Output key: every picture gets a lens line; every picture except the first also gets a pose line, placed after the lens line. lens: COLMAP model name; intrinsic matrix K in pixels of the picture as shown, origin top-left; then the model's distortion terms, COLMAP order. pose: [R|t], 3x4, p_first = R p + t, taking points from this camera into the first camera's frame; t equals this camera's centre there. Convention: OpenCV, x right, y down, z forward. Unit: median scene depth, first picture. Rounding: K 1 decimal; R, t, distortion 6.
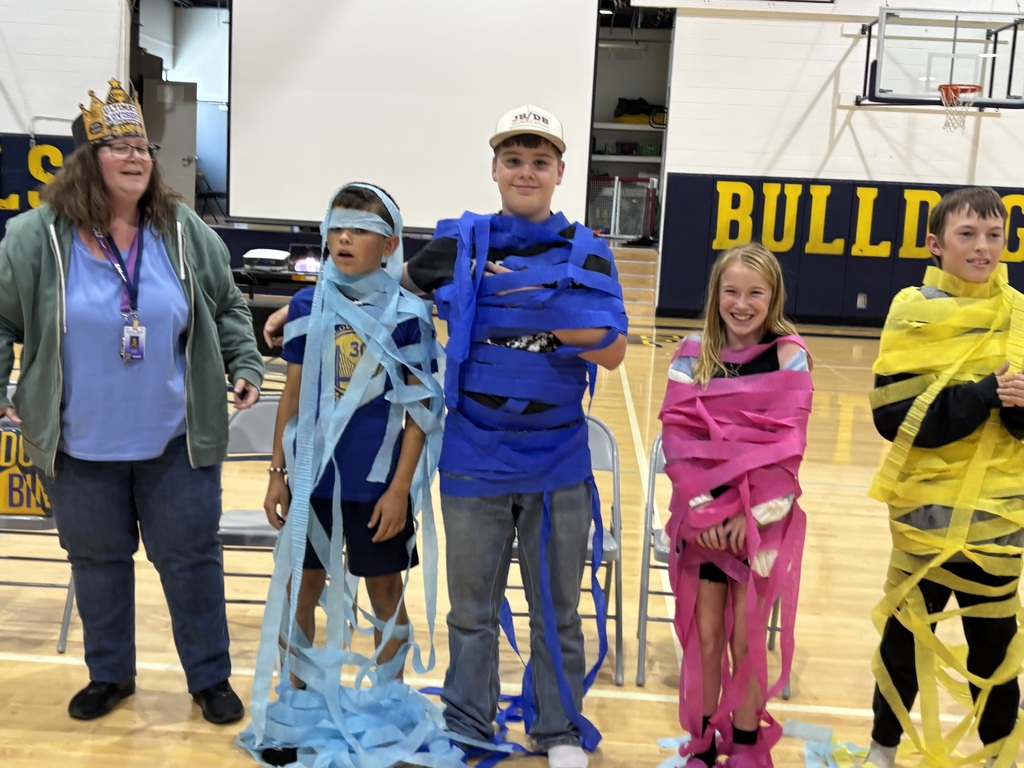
lens RADIAL K [[1322.2, 0, 512.0], [0, 1322.2, 384.0], [0, 0, 1]] dist [0.295528, -0.838580]
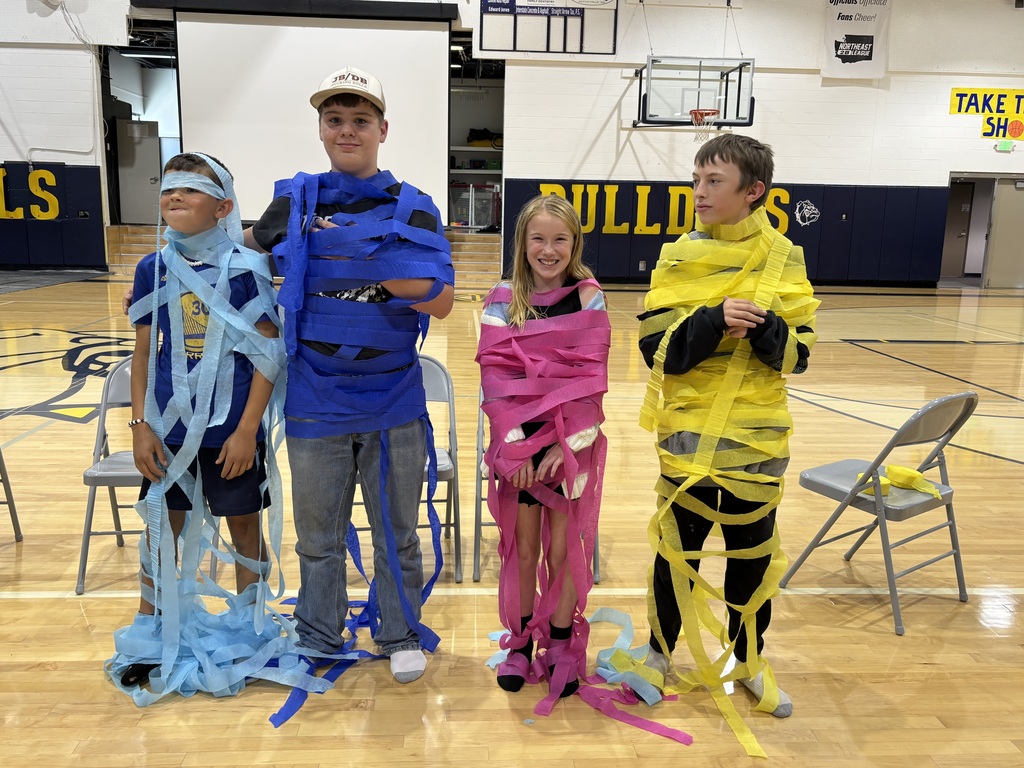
lens RADIAL K [[912.5, 0, 485.8], [0, 912.5, 383.4], [0, 0, 1]] dist [0.015022, 0.012480]
pose [[0.995623, -0.043824, 0.082552, 0.046395], [0.039163, 0.997591, 0.057258, 0.002737], [-0.084862, -0.053775, 0.994941, 0.216792]]
